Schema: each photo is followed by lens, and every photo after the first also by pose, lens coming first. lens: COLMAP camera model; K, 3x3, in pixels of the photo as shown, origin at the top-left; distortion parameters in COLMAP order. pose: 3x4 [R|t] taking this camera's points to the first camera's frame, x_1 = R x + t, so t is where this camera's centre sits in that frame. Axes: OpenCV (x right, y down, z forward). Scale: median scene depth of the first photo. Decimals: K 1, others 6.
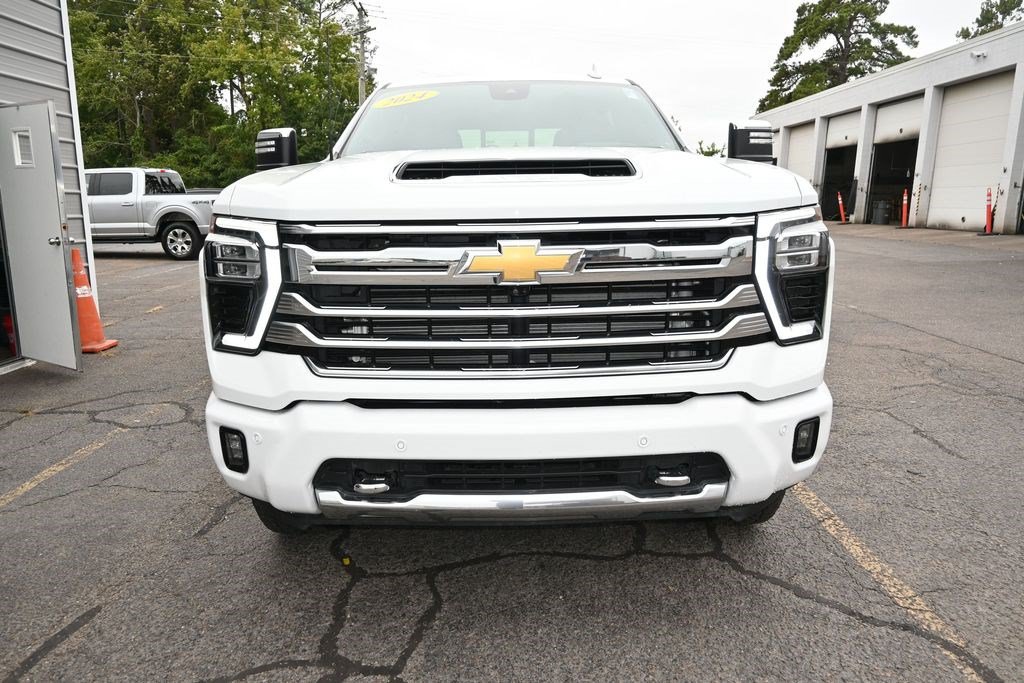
lens RADIAL K [[699.5, 0, 509.8], [0, 699.5, 335.6], [0, 0, 1]] dist [-0.008025, 0.002010]
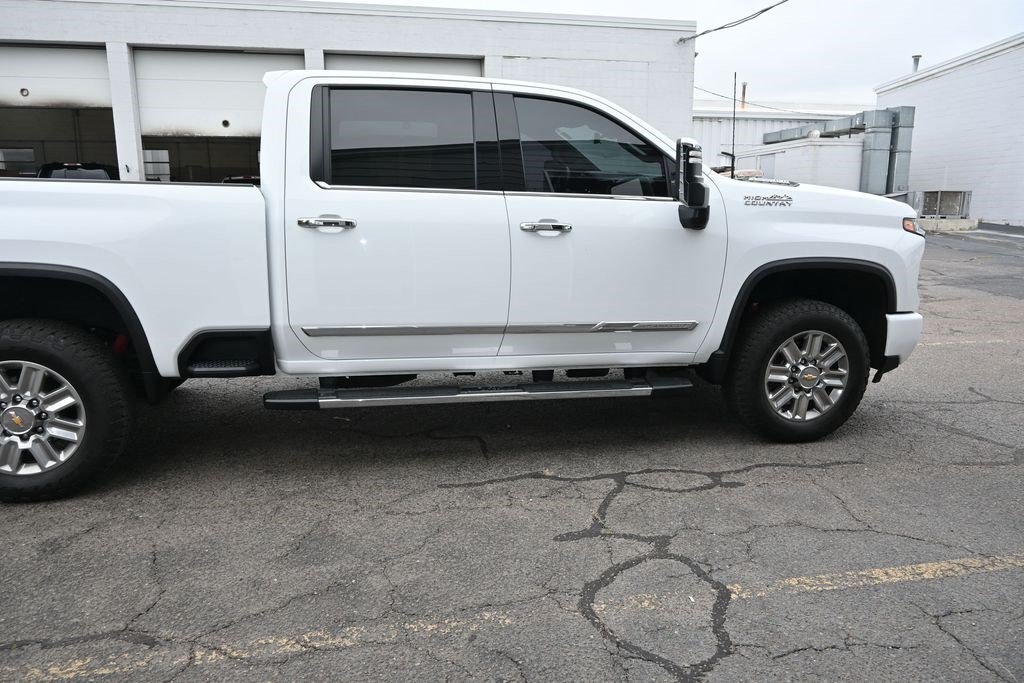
lens RADIAL K [[699.5, 0, 513.5], [0, 699.5, 340.1], [0, 0, 1]] dist [-0.008025, 0.002010]
pose [[-0.207806, -0.188440, 0.959847, -1.244622], [0.188042, 0.955270, 0.228252, -0.297390], [-0.959926, 0.227923, -0.163076, 1.448826]]
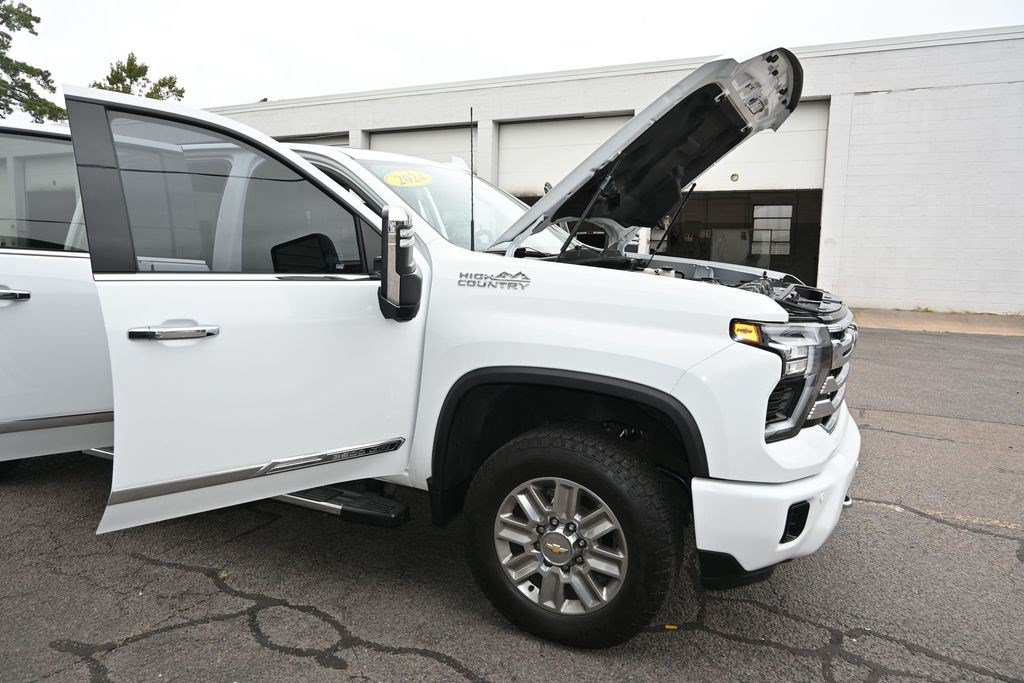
lens RADIAL K [[699.5, 0, 513.3], [0, 699.5, 340.4], [0, 0, 1]] dist [-0.008025, 0.002010]
pose [[0.423454, -0.107857, 0.899474, -0.935161], [0.156573, 0.986659, 0.044600, -0.150638], [-0.892285, 0.121947, 0.434692, 0.512350]]
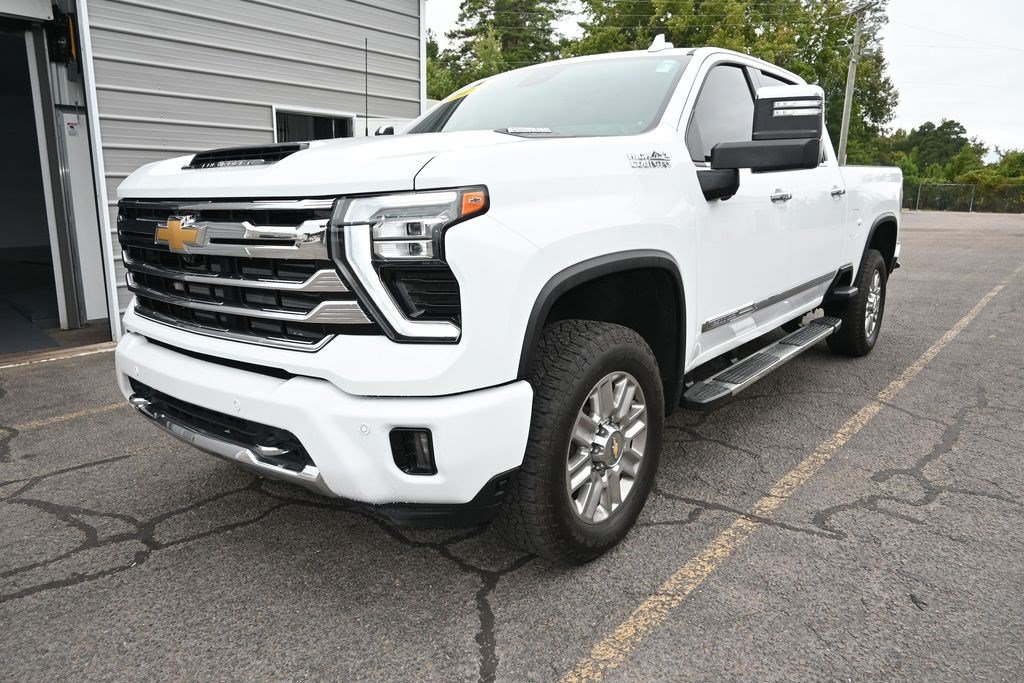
lens RADIAL K [[699.5, 0, 510.5], [0, 699.5, 337.5], [0, 0, 1]] dist [-0.008025, 0.002010]
pose [[0.773318, 0.138544, -0.618696, 0.621412], [-0.131178, 0.989681, 0.057656, -0.037285], [0.620299, 0.036573, 0.783512, 0.215431]]
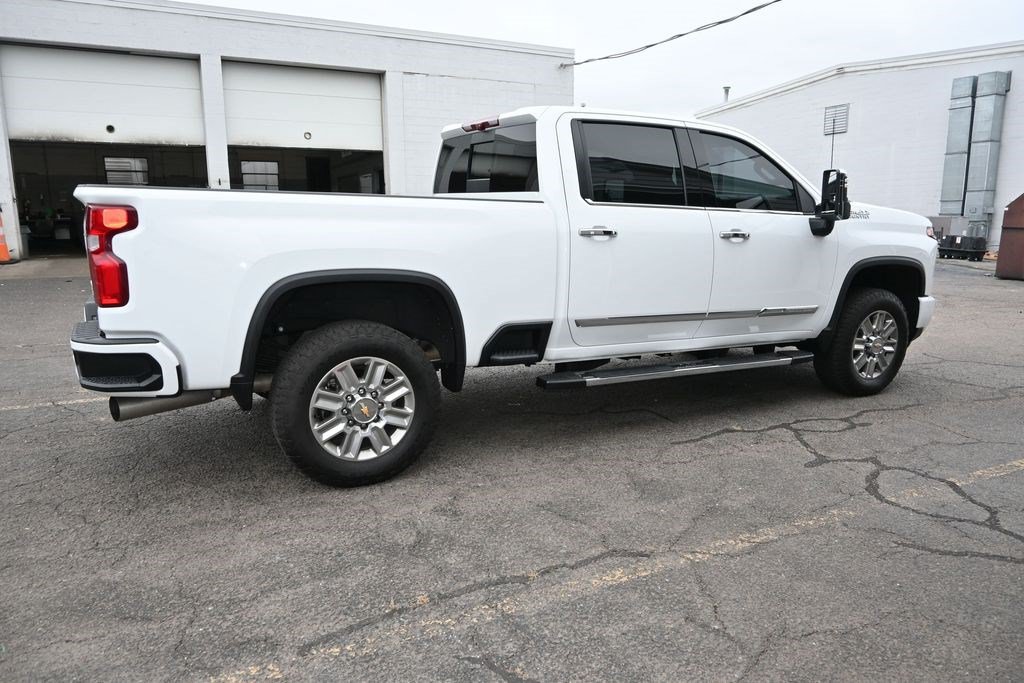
lens RADIAL K [[699.5, 0, 511.5], [0, 699.5, 340.1], [0, 0, 1]] dist [-0.008025, 0.002010]
pose [[-0.460318, -0.158686, 0.873456, -1.227147], [0.169431, 0.950105, 0.261903, -0.435087], [-0.871436, 0.268549, -0.410464, 2.130029]]
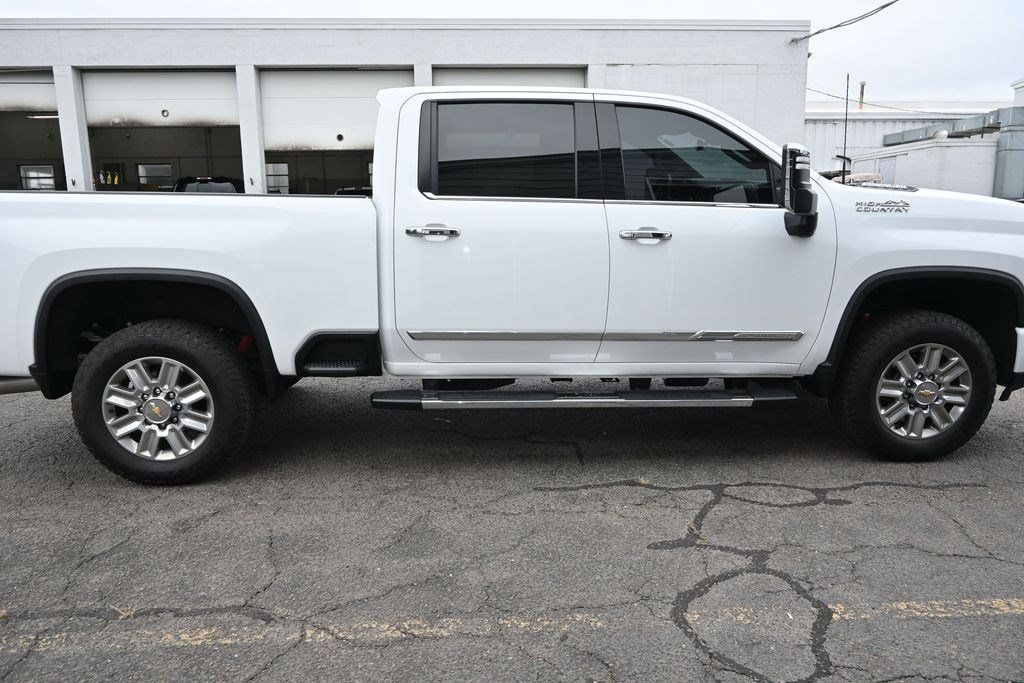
lens RADIAL K [[699.5, 0, 511.7], [0, 699.5, 340.1], [0, 0, 1]] dist [-0.008025, 0.002010]
pose [[-0.065117, -0.180492, 0.981419, -1.261247], [0.199863, 0.961218, 0.190037, -0.298692], [-0.977658, 0.208524, -0.026518, 1.449830]]
